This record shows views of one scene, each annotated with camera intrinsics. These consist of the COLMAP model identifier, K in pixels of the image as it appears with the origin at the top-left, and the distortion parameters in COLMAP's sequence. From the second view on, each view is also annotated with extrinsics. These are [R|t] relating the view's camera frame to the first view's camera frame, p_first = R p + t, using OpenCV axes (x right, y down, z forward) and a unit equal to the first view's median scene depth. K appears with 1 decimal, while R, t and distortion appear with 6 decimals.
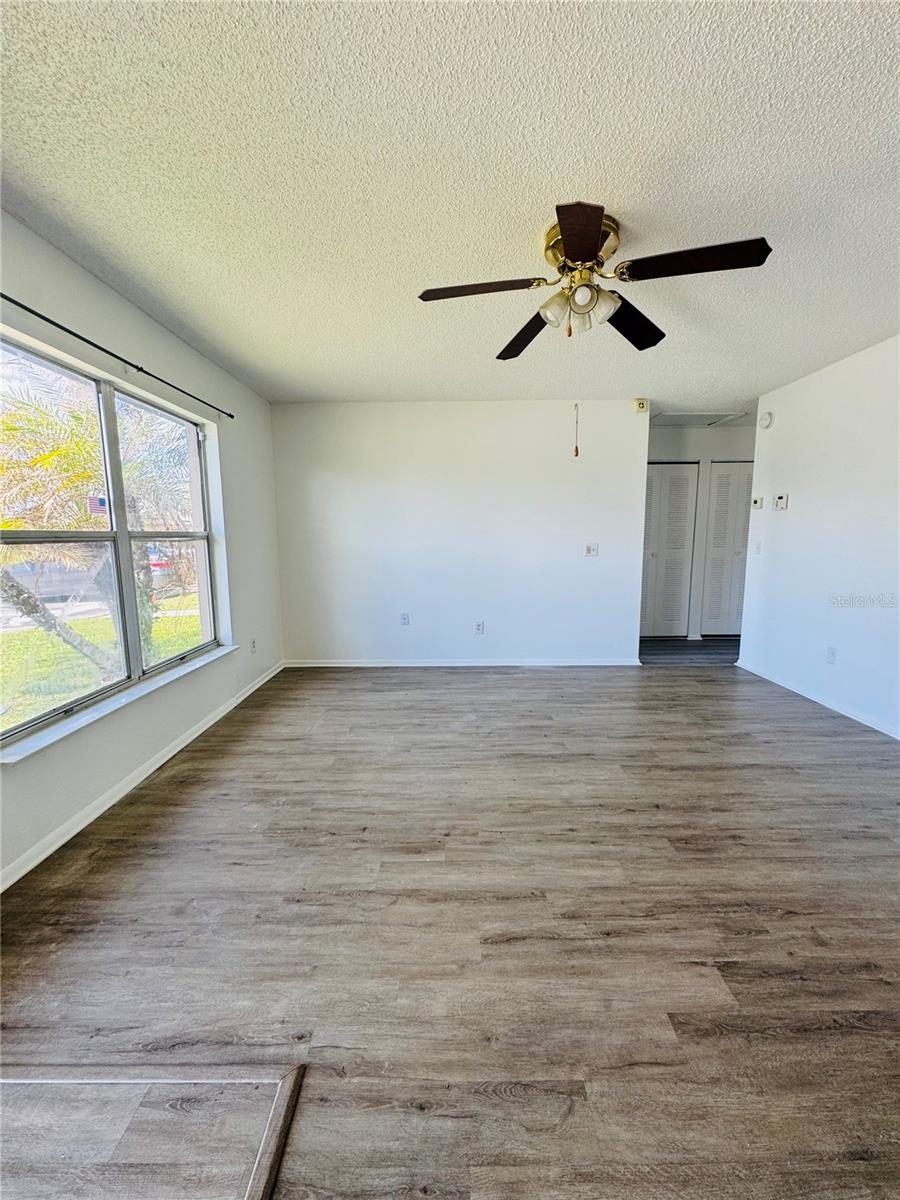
lens RADIAL K [[481.8, 0, 449.3], [0, 481.8, 600.1], [0, 0, 1]] dist [-0.003902, 0.000513]
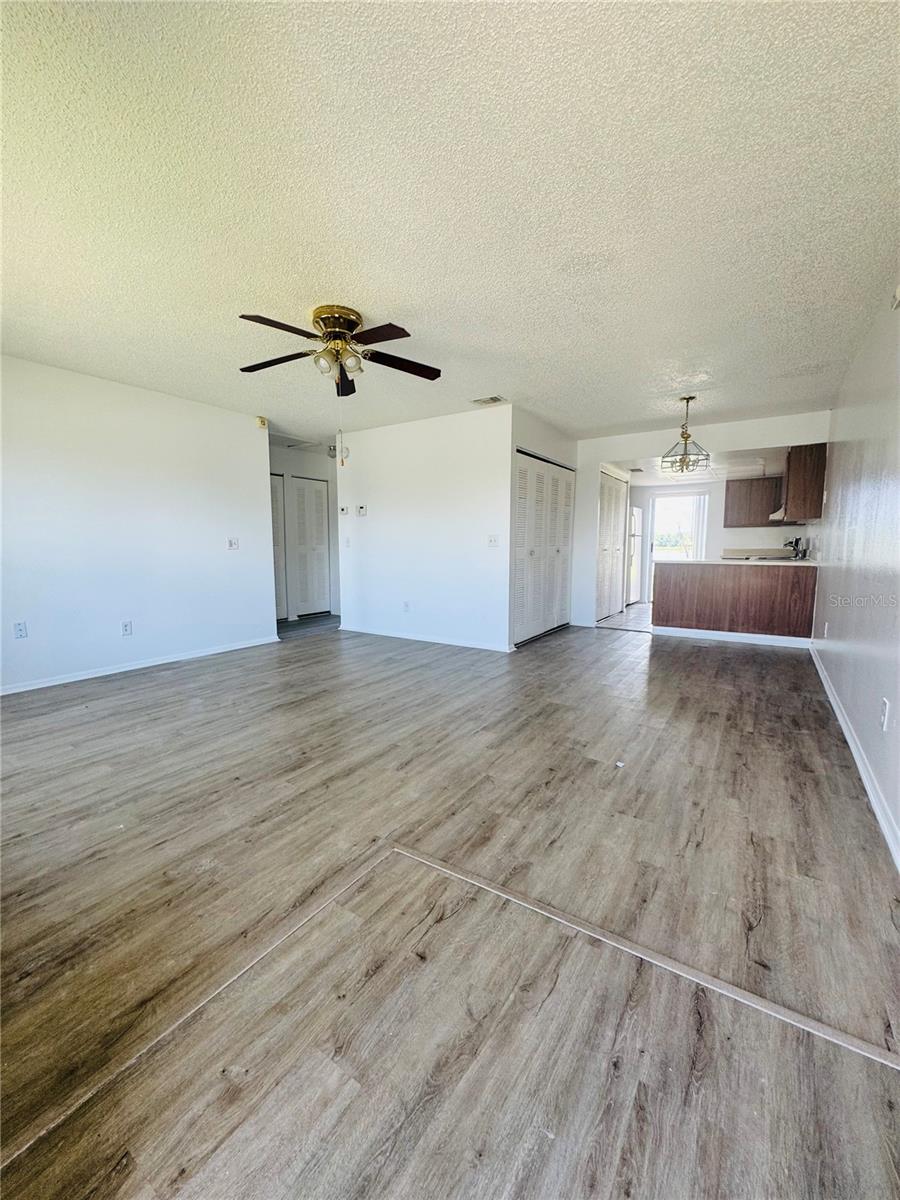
lens RADIAL K [[481.8, 0, 449.6], [0, 481.8, 601.3], [0, 0, 1]] dist [-0.003902, 0.000513]
pose [[0.550092, -0.092677, 0.829945, -0.835901], [0.108436, 0.993336, 0.039051, 0.087521], [-0.828034, 0.068514, 0.556476, -0.046557]]
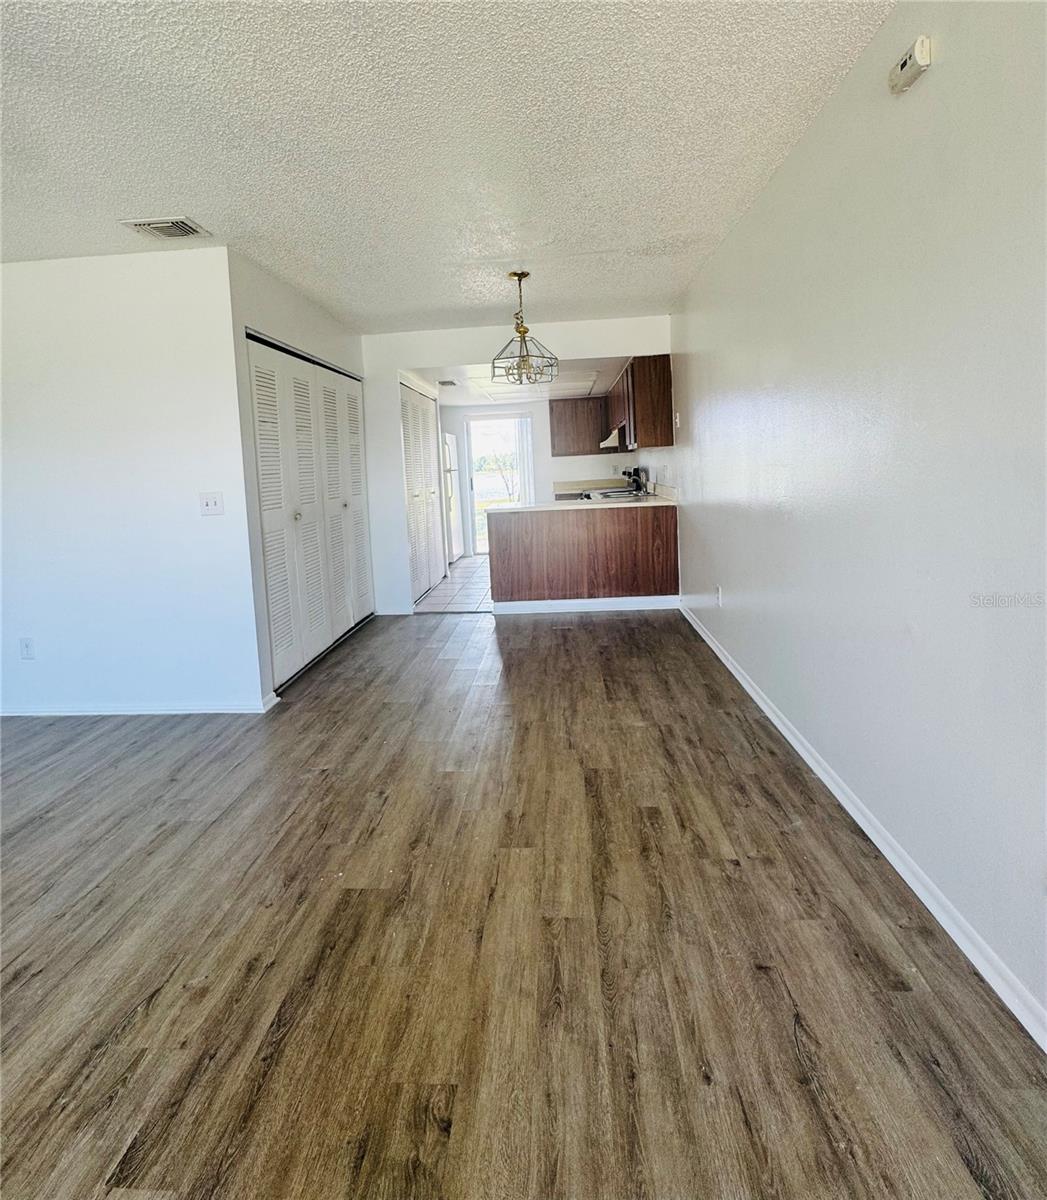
lens RADIAL K [[558.0, 0, 526.9], [0, 558.0, 503.1], [0, 0, 1]] dist [-0.002951, 0.000617]
pose [[0.061466, -0.063024, 0.996117, -0.047693], [0.178906, 0.982537, 0.051125, -0.028888], [-0.981944, 0.175069, 0.071668, 0.194482]]
